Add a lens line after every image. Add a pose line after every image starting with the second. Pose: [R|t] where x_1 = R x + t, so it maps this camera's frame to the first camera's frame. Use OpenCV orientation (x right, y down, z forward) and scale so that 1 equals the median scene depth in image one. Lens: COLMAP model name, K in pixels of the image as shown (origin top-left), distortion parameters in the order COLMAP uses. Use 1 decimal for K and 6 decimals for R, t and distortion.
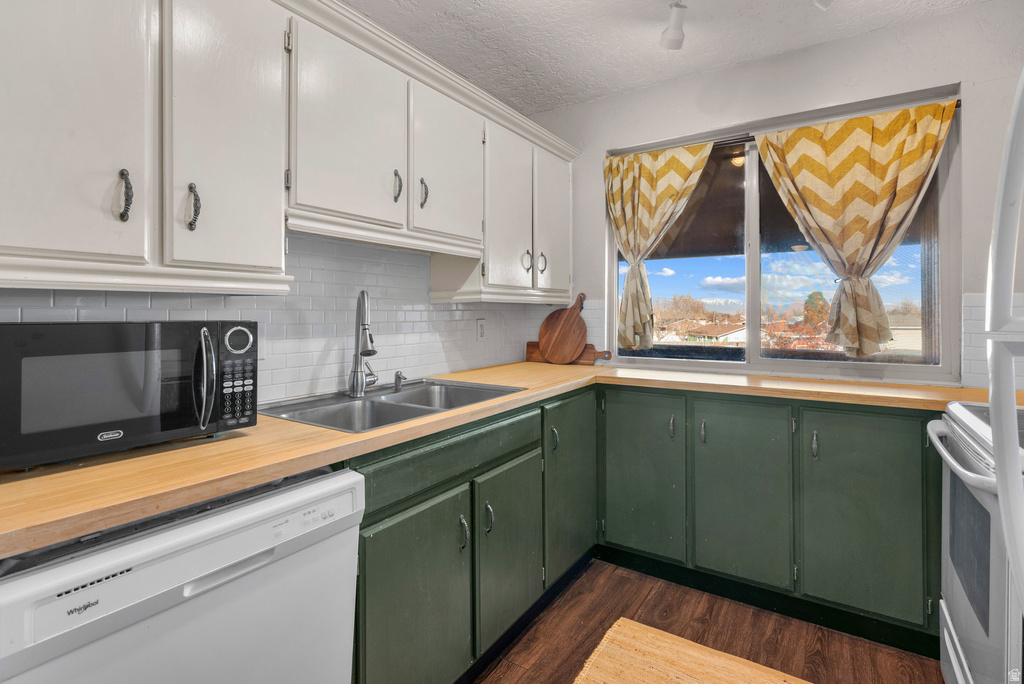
lens RADIAL K [[496.1, 0, 510.2], [0, 496.1, 305.9], [0, 0, 1]] dist [0.001168, 0.000146]
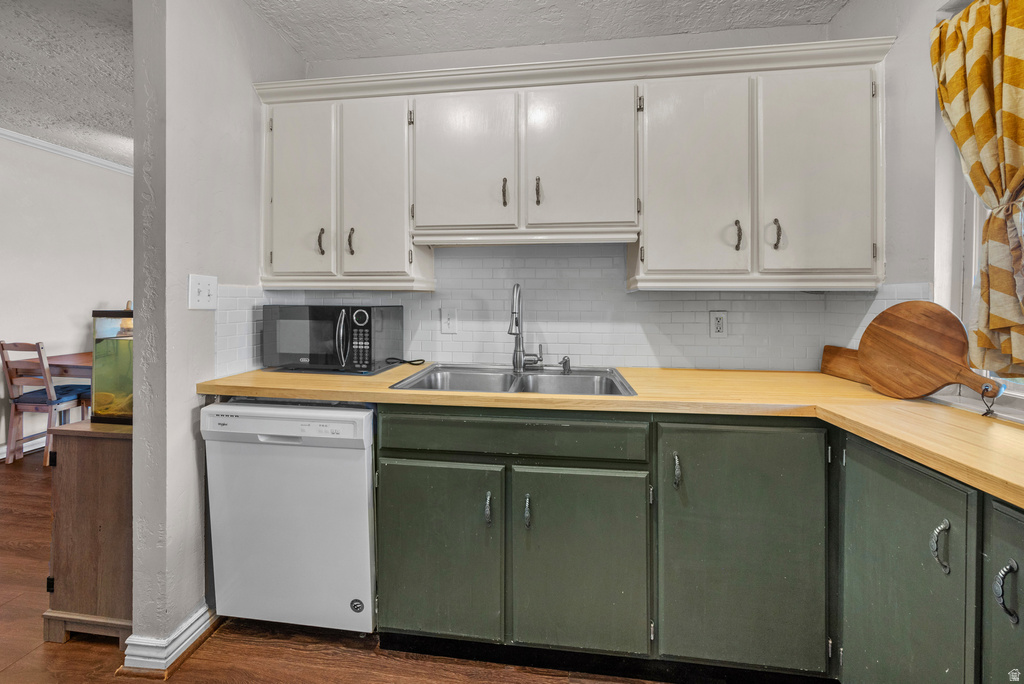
lens RADIAL K [[421.9, 0, 509.5], [0, 421.9, 303.0], [0, 0, 1]] dist [-0.001599, -0.000158]
pose [[0.432050, 0.005203, -0.901835, 0.469091], [0.006474, 0.999940, 0.008870, 0.005199], [0.901826, -0.009671, 0.431991, 0.415136]]
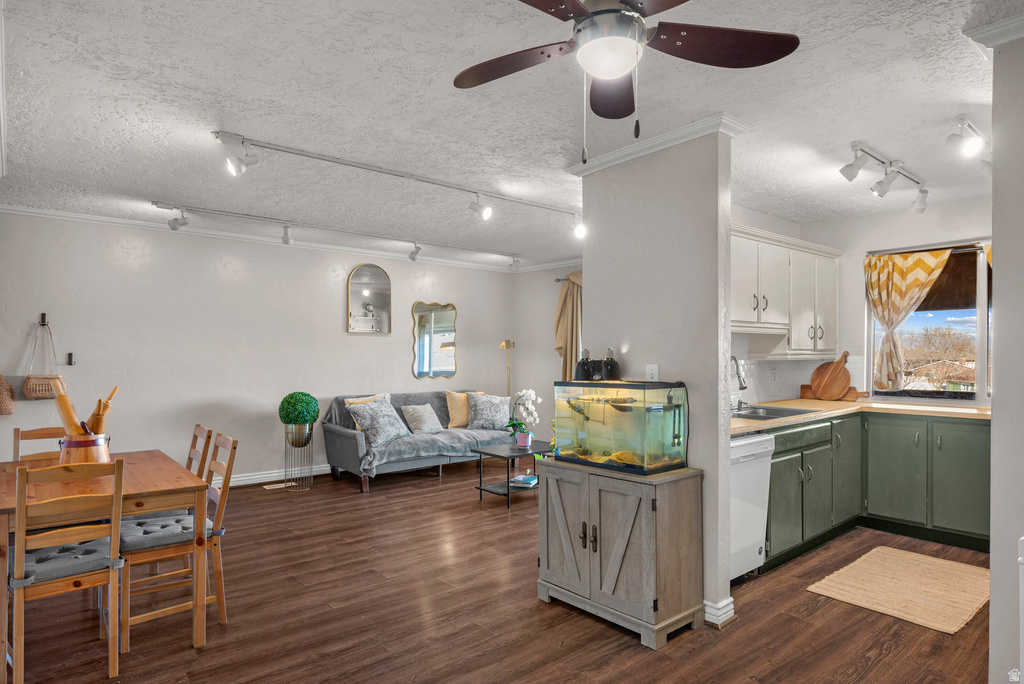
lens RADIAL K [[595.0, 0, 514.3], [0, 595.0, 352.8], [0, 0, 1]] dist [-0.003147, -0.000488]
pose [[0.959193, 0.000725, -0.282751, -0.340517], [0.004116, 0.999855, 0.016526, -0.062984], [0.282722, -0.017015, 0.959051, -1.080402]]
